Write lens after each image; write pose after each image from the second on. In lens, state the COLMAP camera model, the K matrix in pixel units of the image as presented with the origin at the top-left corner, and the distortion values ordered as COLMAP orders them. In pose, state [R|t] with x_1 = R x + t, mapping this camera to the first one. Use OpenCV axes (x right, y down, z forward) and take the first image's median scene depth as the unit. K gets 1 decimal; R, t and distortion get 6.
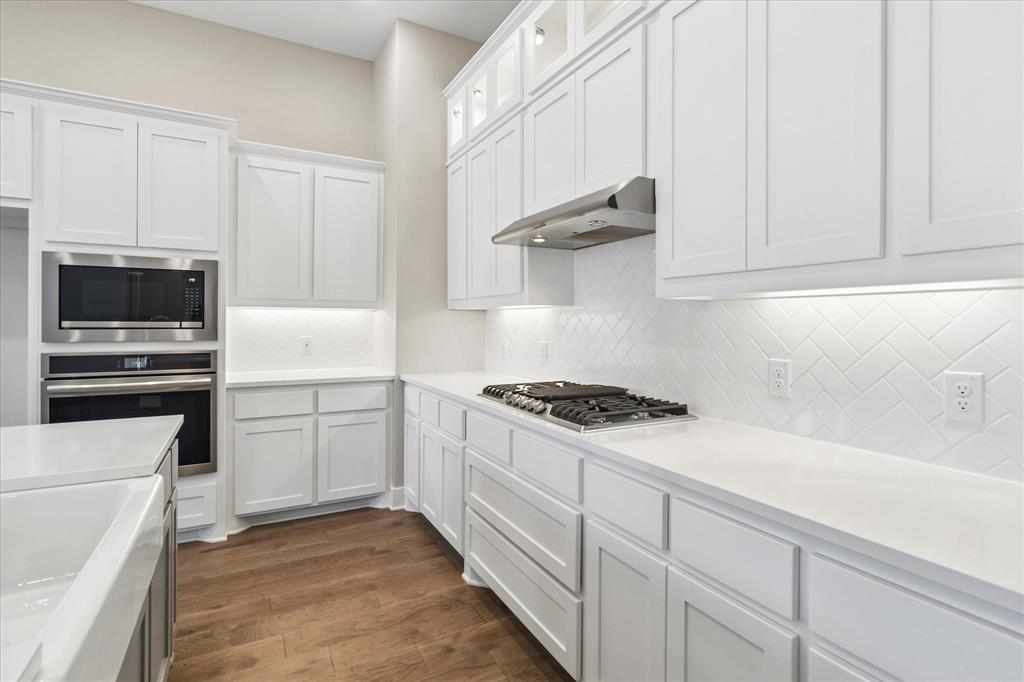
lens RADIAL K [[498.1, 0, 527.0], [0, 498.1, 325.8], [0, 0, 1]] dist [-0.006278, -0.000142]
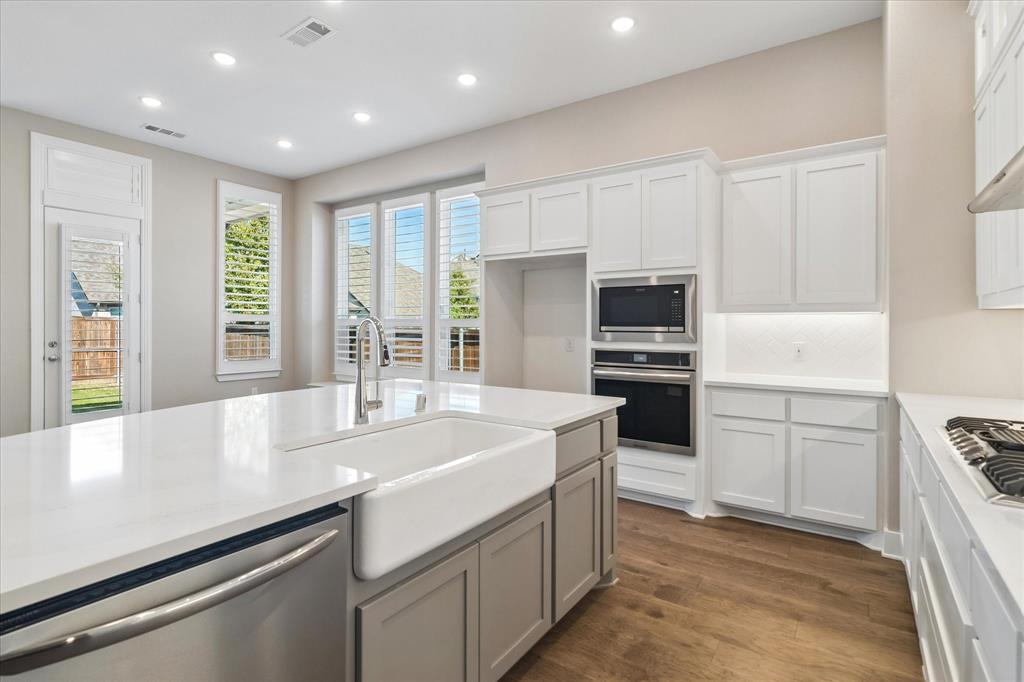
lens RADIAL K [[498.1, 0, 517.8], [0, 498.1, 330.3], [0, 0, 1]] dist [-0.006278, -0.000142]
pose [[0.450950, 0.004418, -0.892538, 0.220518], [-0.007289, 0.999973, 0.001267, 0.001780], [0.892519, 0.005934, 0.450970, 0.106195]]
